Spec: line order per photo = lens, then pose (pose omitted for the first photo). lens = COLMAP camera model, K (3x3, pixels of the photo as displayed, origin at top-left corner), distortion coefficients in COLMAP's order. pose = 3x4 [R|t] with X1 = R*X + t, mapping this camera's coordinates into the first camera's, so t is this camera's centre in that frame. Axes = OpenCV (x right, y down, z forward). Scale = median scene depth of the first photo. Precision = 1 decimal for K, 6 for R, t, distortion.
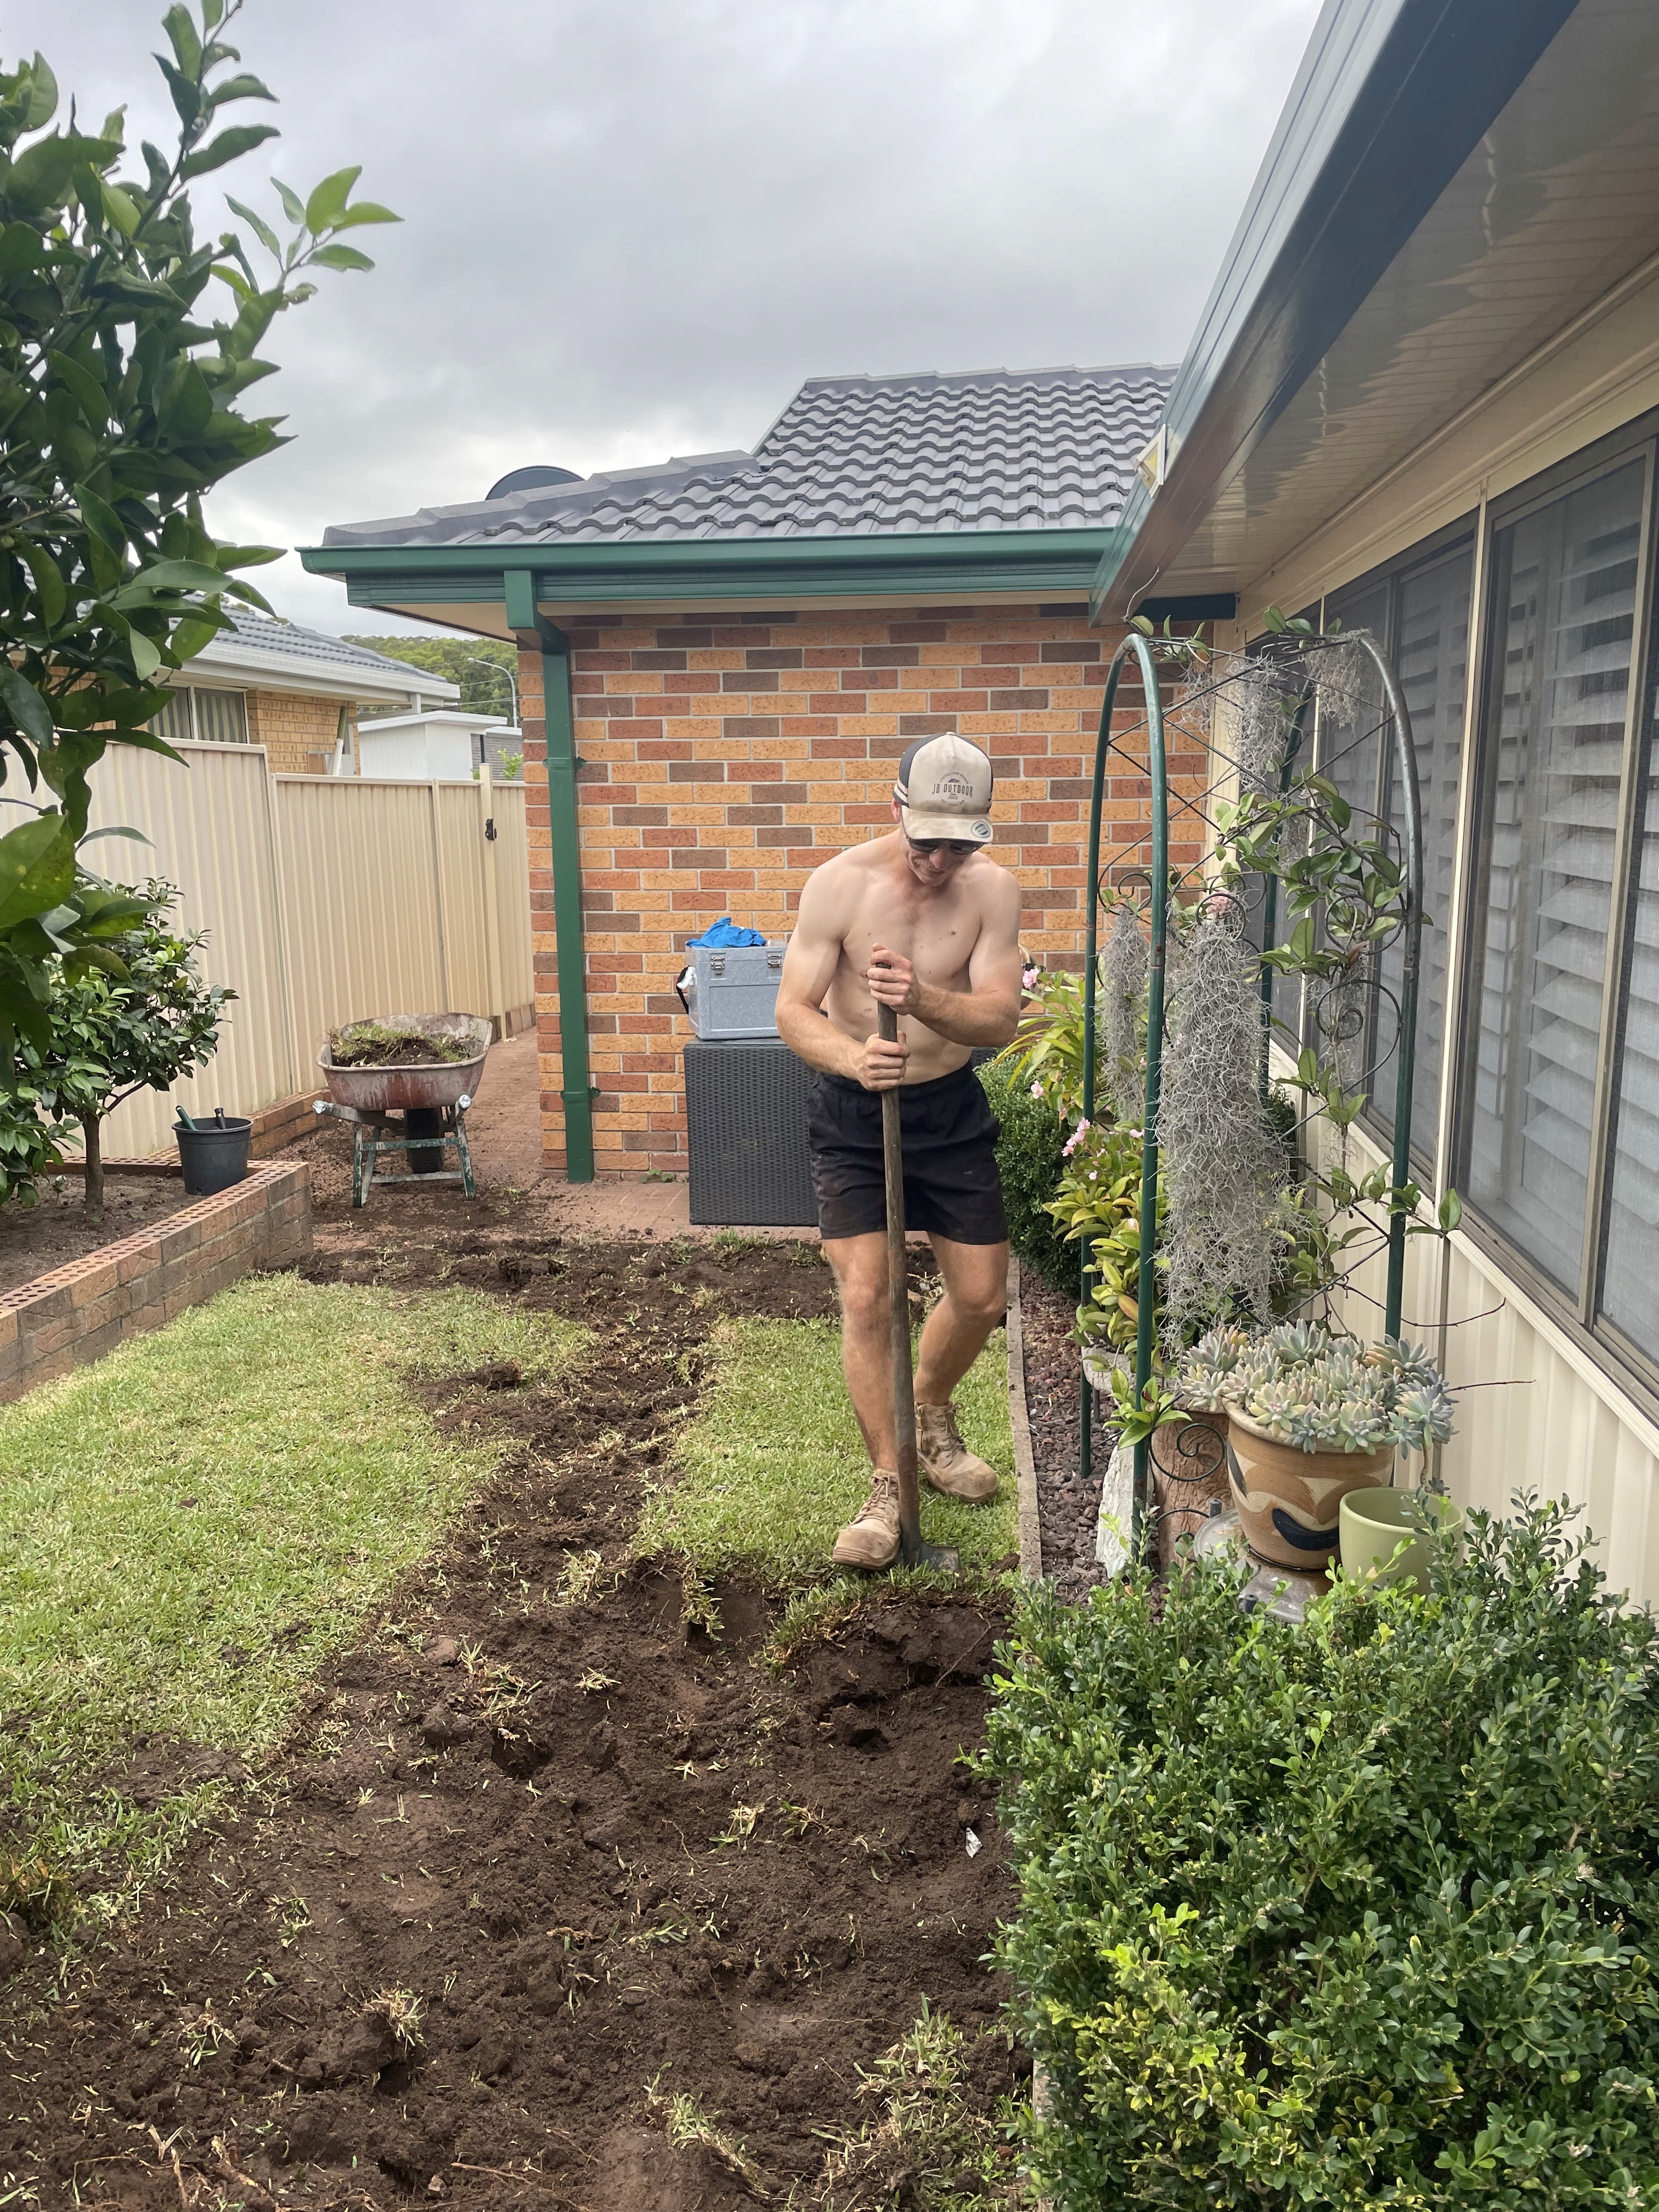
lens RADIAL K [[1673.3, 0, 825.6], [0, 1673.3, 1119.6], [0, 0, 1]] dist [0.098392, -0.124623]
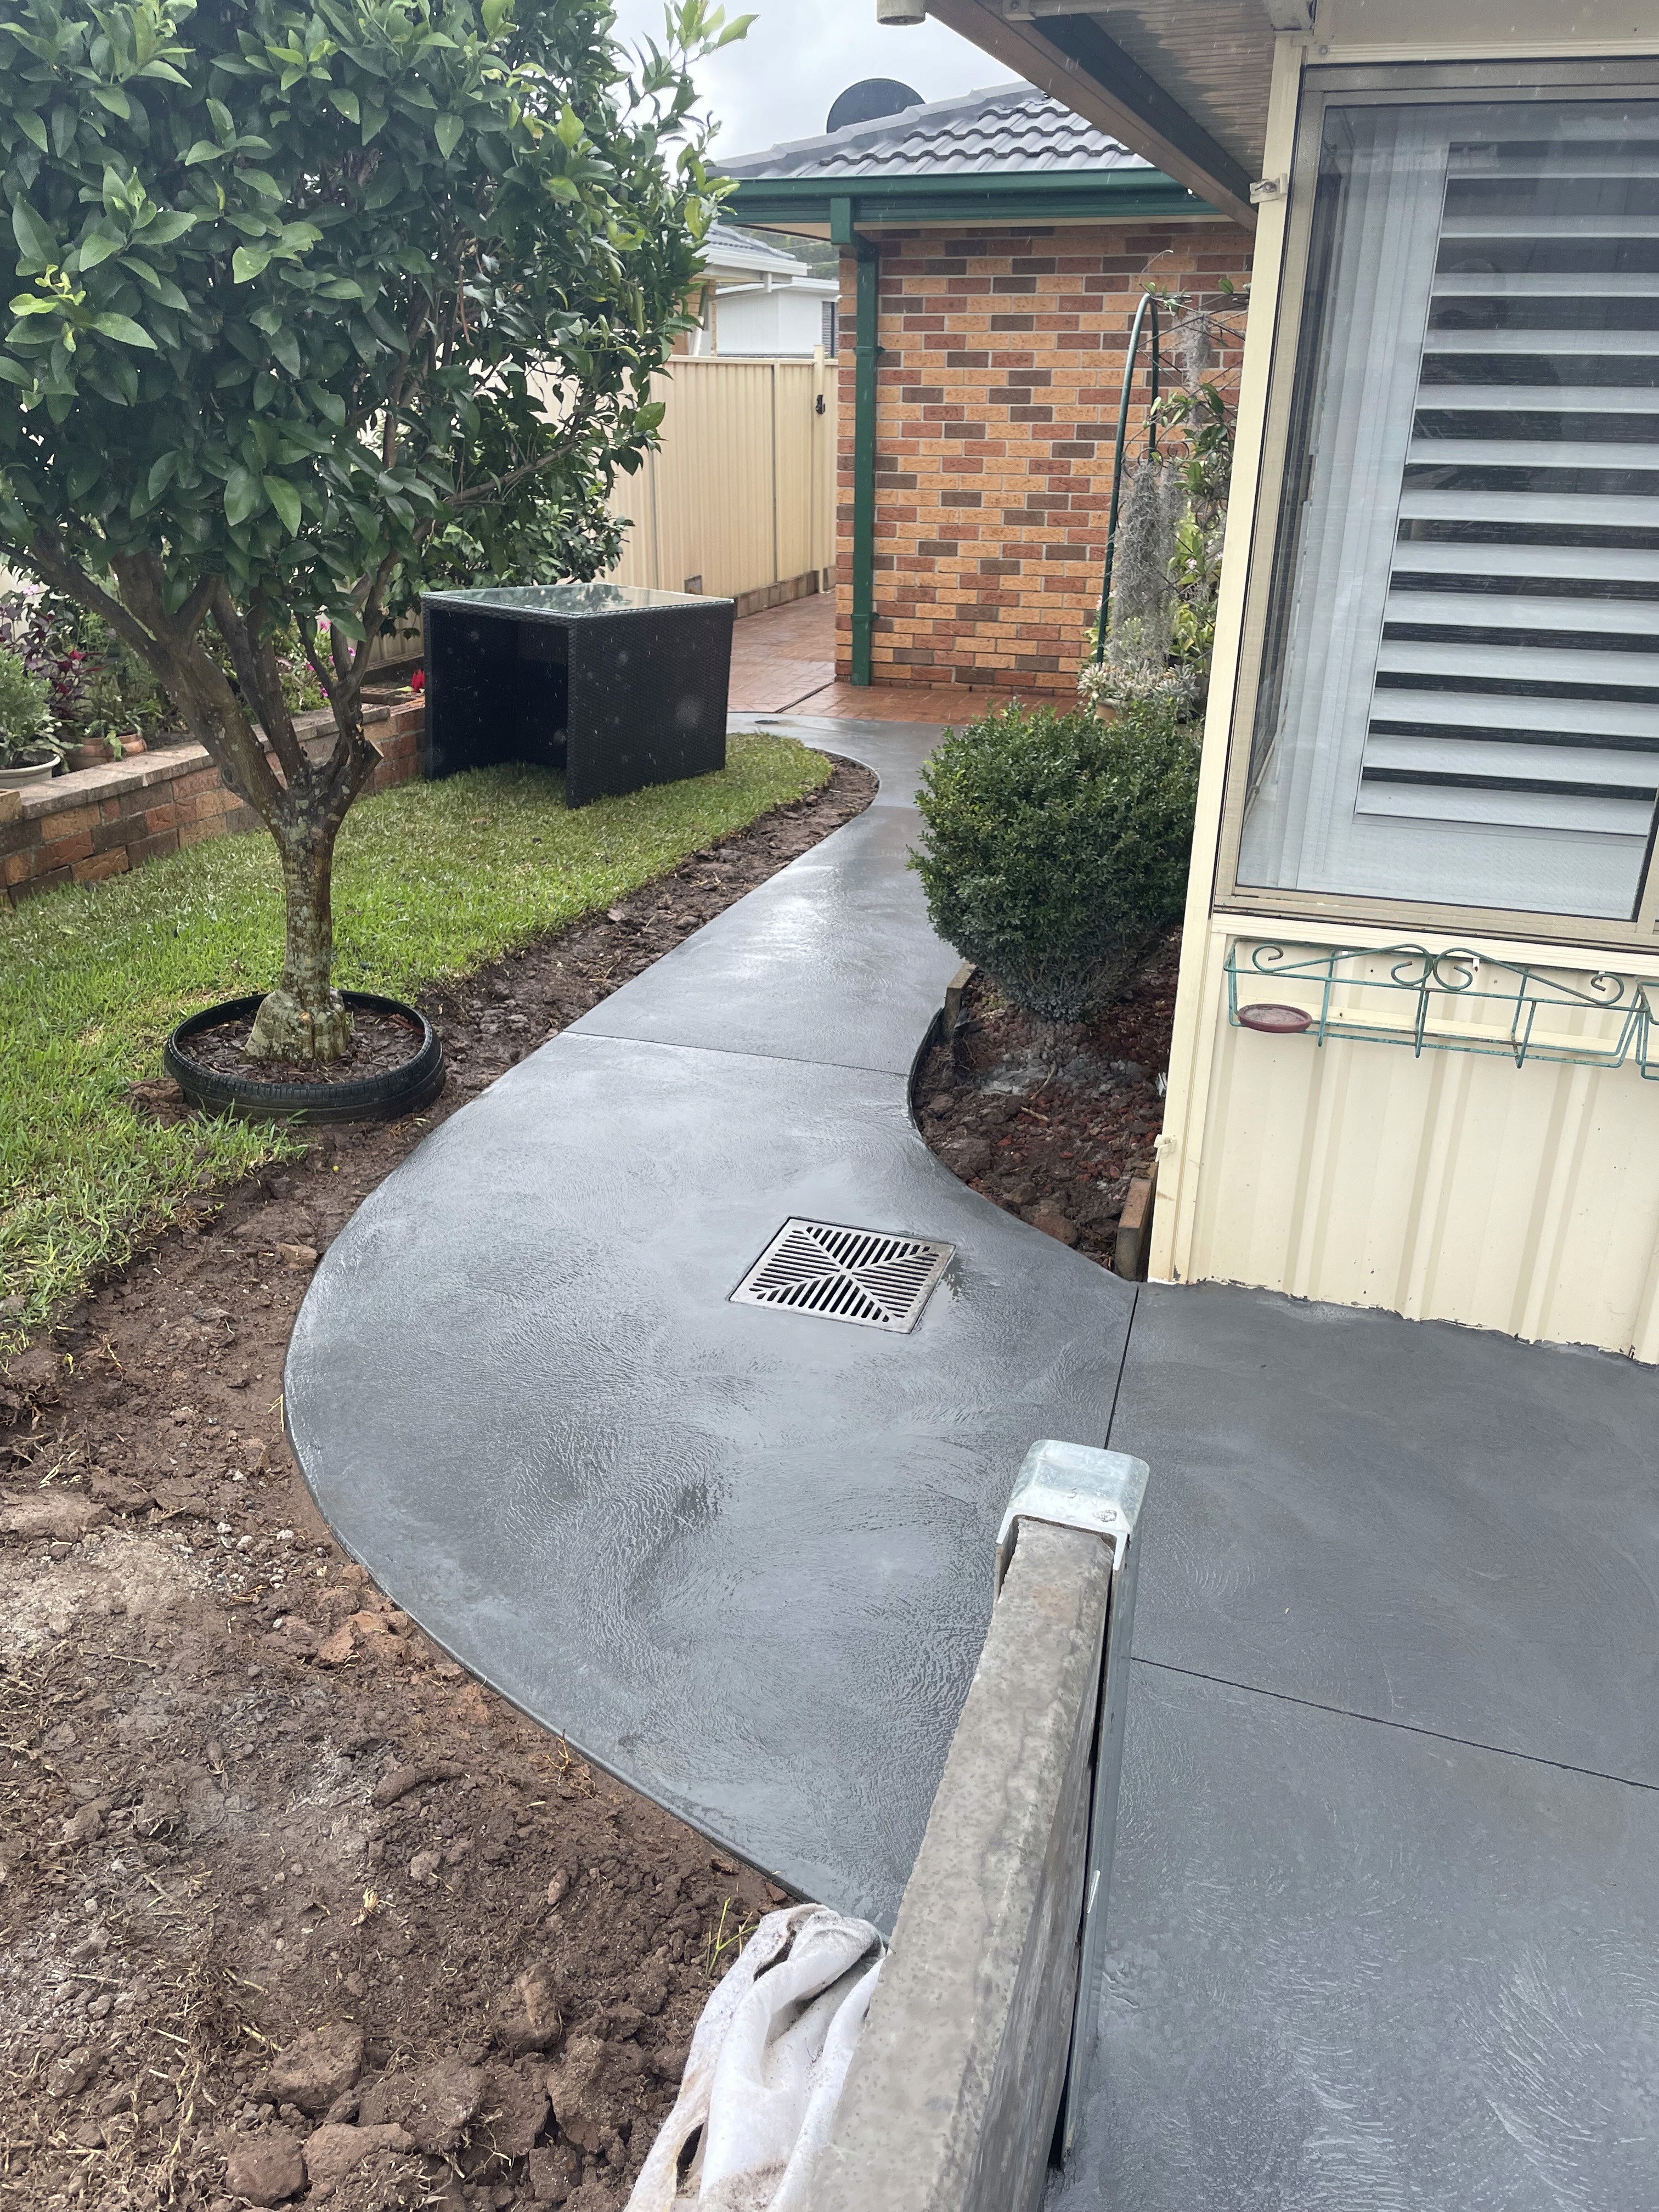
lens RADIAL K [[1673.3, 0, 810.2], [0, 1673.3, 1089.6], [0, 0, 1]] dist [0.098392, -0.124623]
pose [[0.977645, 0.098115, -0.185969, 0.132703], [-0.056711, 0.974719, 0.216116, 0.086115], [0.202472, -0.200738, 0.958493, -0.509391]]
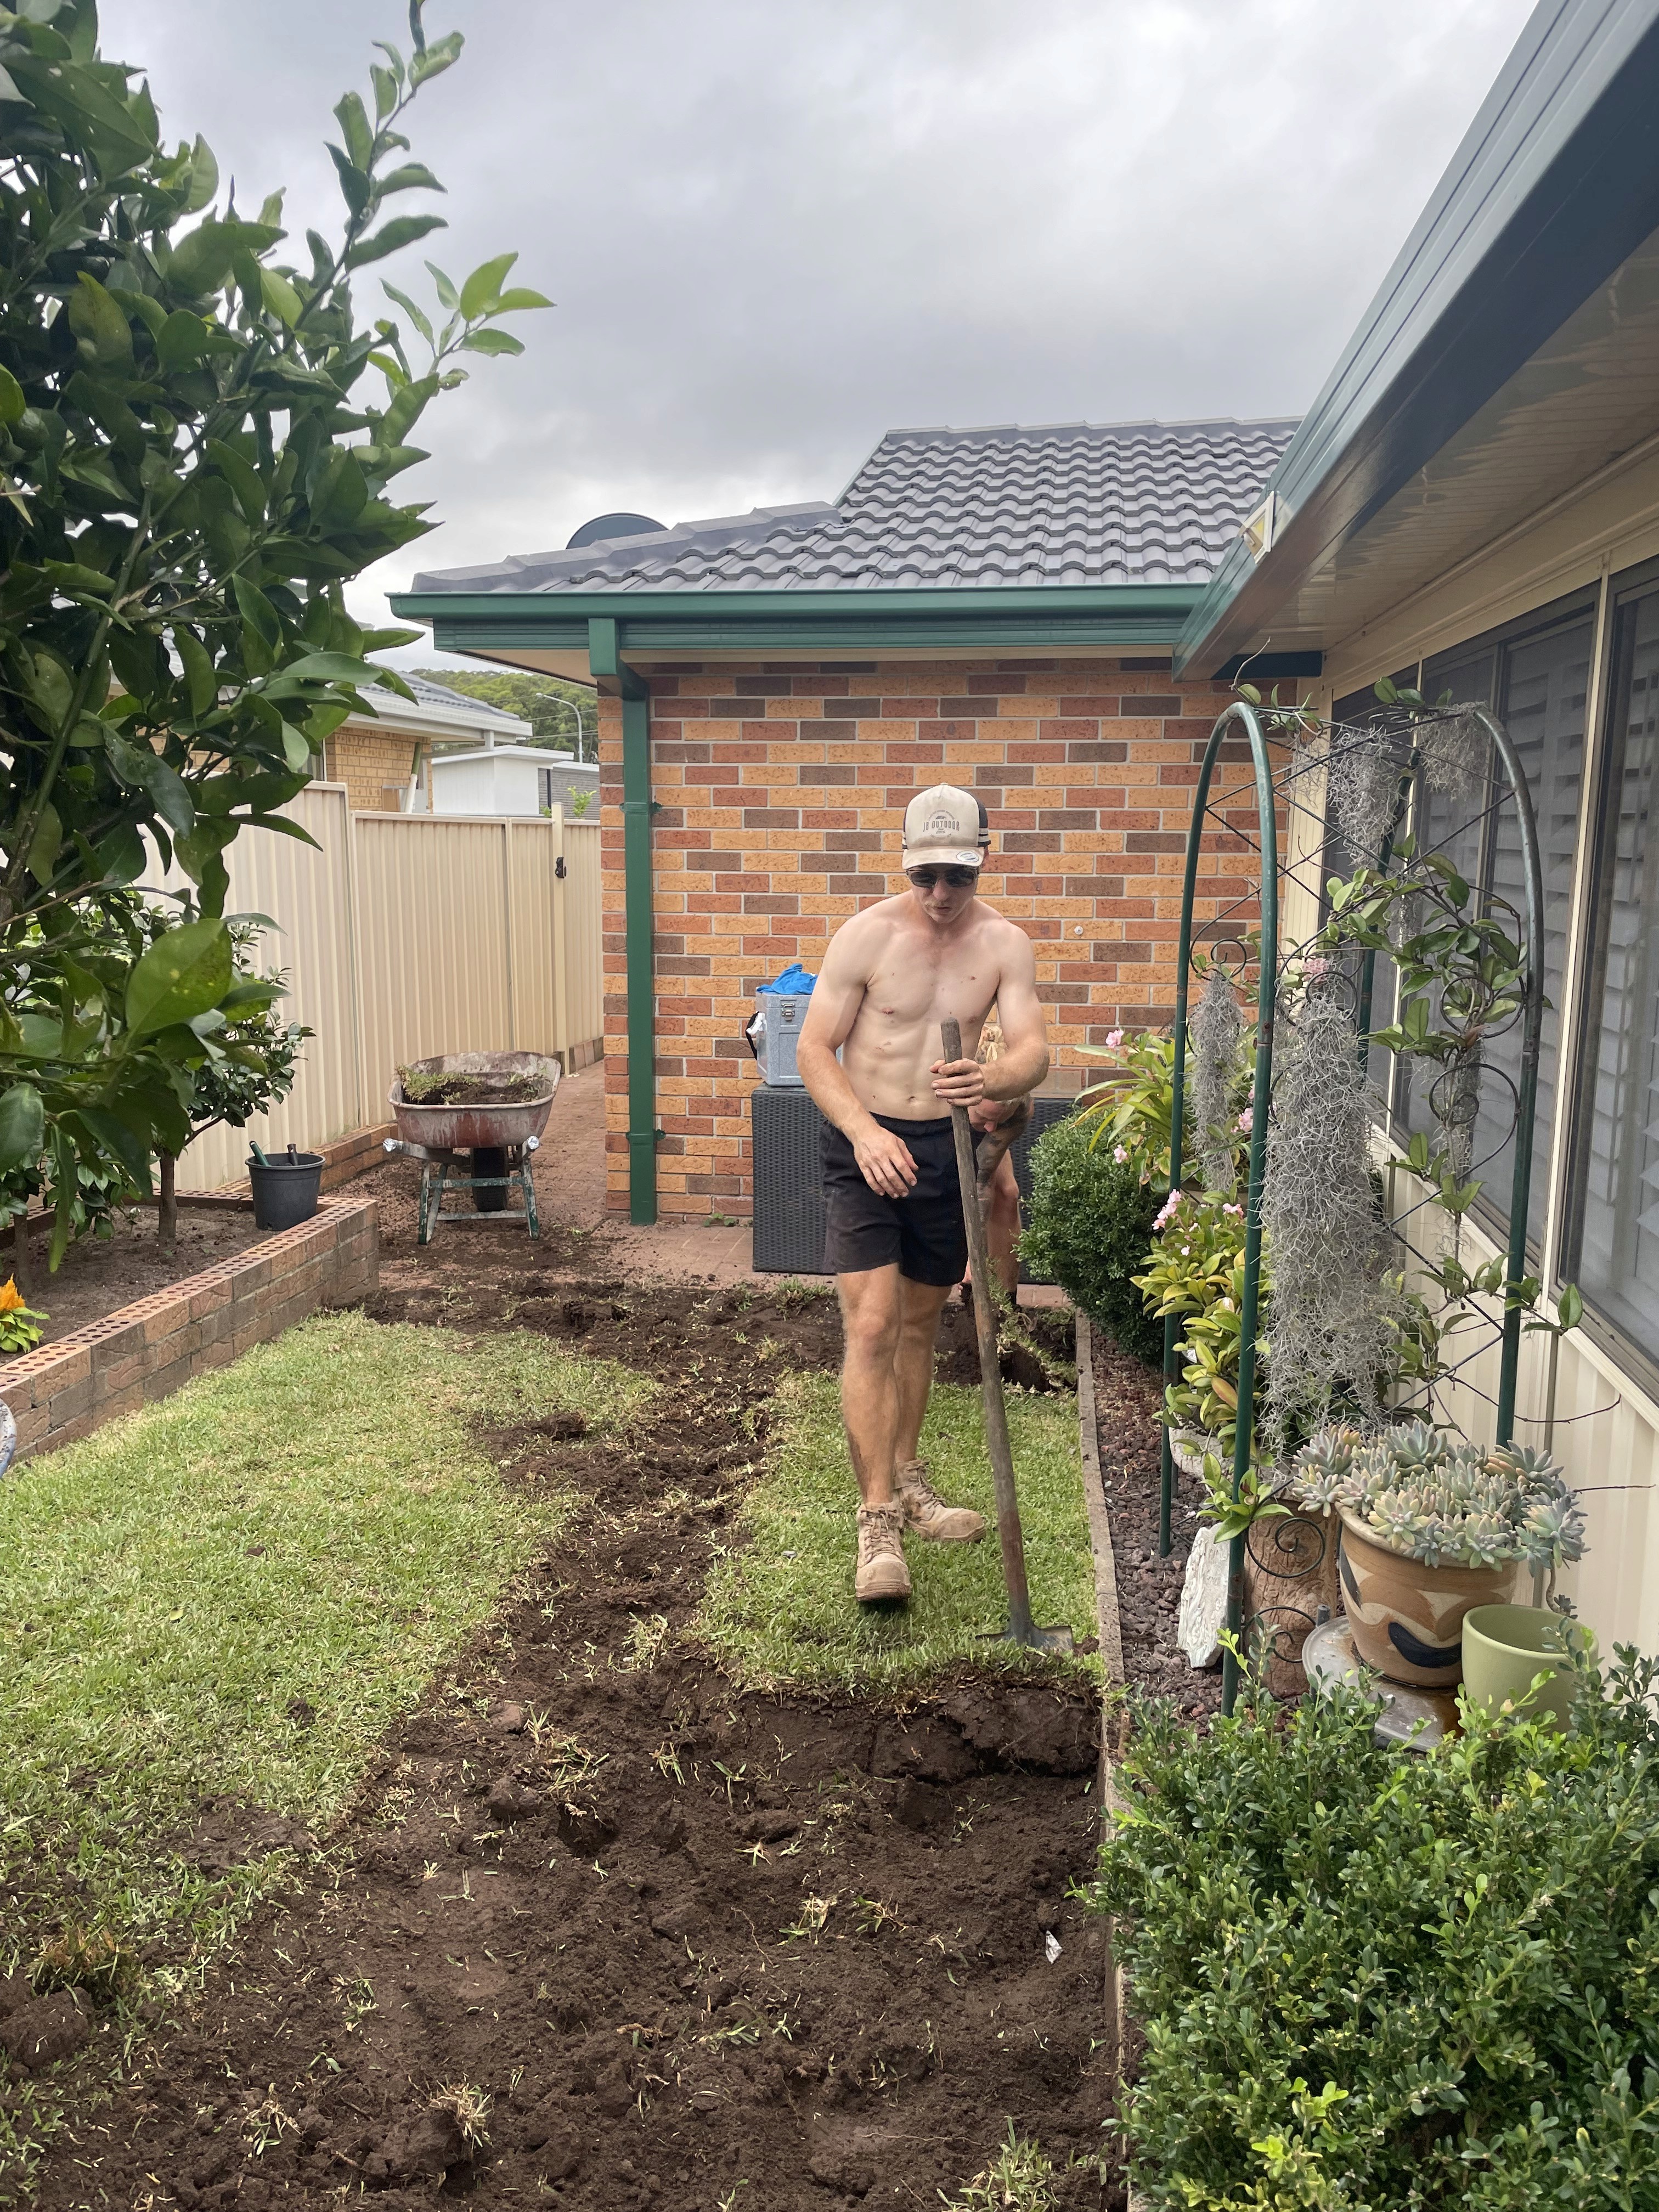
lens RADIAL K [[1673.3, 0, 815.0], [0, 1673.3, 1105.7], [0, 0, 1]] dist [0.098392, -0.124623]
pose [[0.999007, 0.025173, -0.036771, -0.012250], [-0.026232, 0.999247, -0.028603, -0.009836], [0.036023, 0.029539, 0.998914, 0.008311]]
